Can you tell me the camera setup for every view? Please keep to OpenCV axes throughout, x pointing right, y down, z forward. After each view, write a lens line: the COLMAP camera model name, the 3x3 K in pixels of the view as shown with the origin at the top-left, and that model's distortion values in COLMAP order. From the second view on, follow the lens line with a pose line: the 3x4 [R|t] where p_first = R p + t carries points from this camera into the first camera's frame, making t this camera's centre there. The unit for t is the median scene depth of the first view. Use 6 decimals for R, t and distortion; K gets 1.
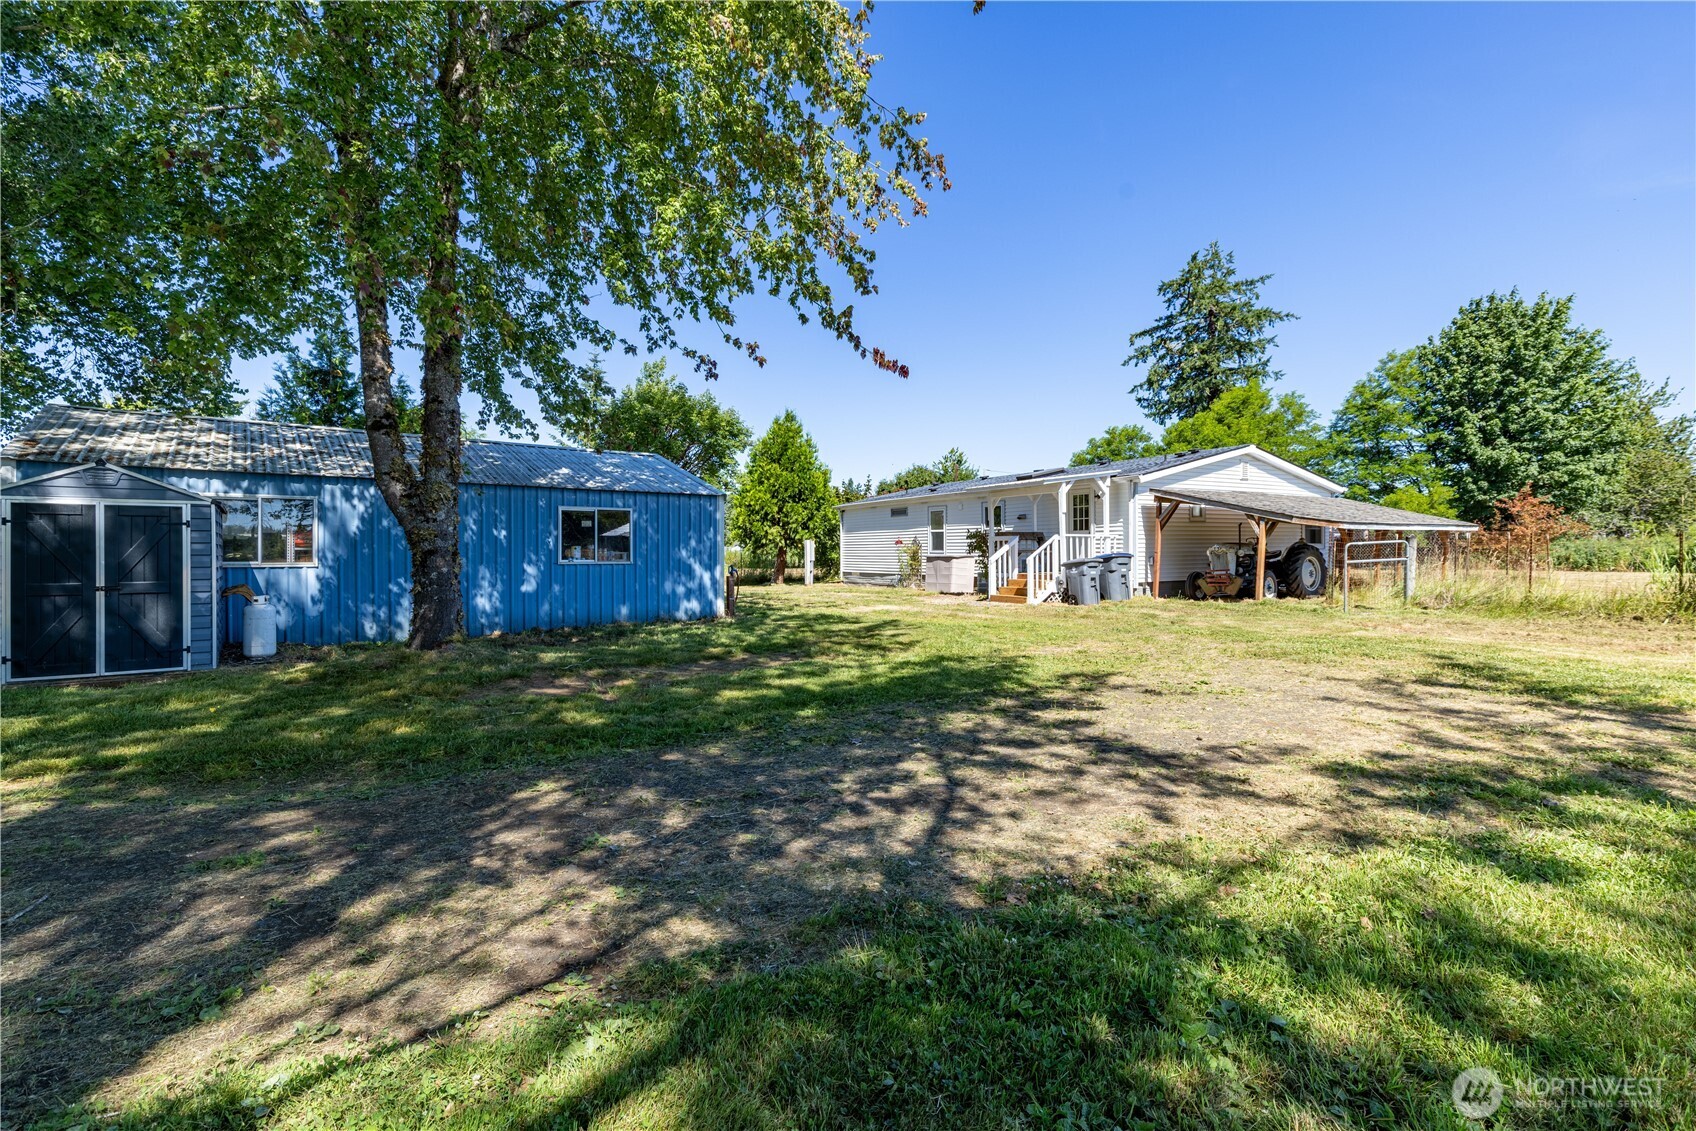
lens RADIAL K [[830.7, 0, 848.0], [0, 830.7, 565.5], [0, 0, 1]] dist [-0.000756, -0.000061]
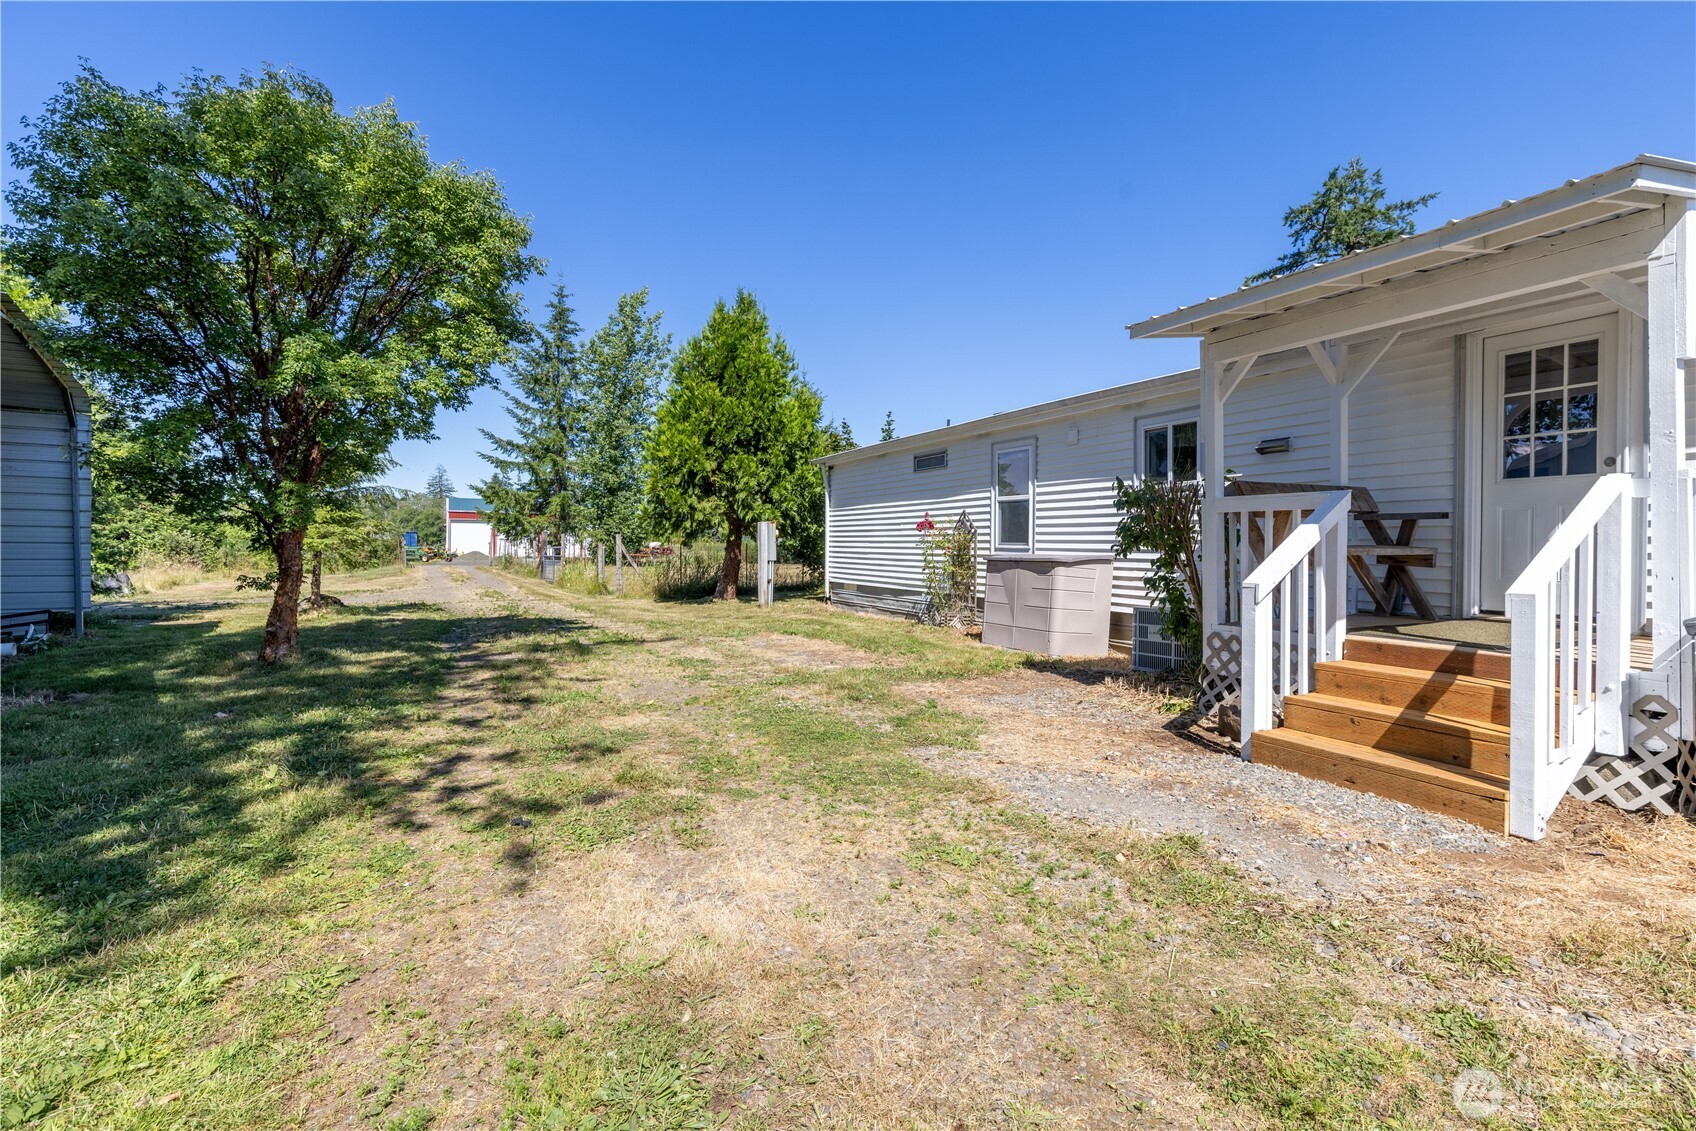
lens RADIAL K [[830.7, 0, 848.0], [0, 830.7, 565.5], [0, 0, 1]] dist [-0.000756, -0.000061]
pose [[0.997079, 0.008453, -0.075907, 0.044916], [-0.007506, 0.999891, 0.012747, -0.009476], [0.076007, -0.012140, 0.997033, 0.459358]]
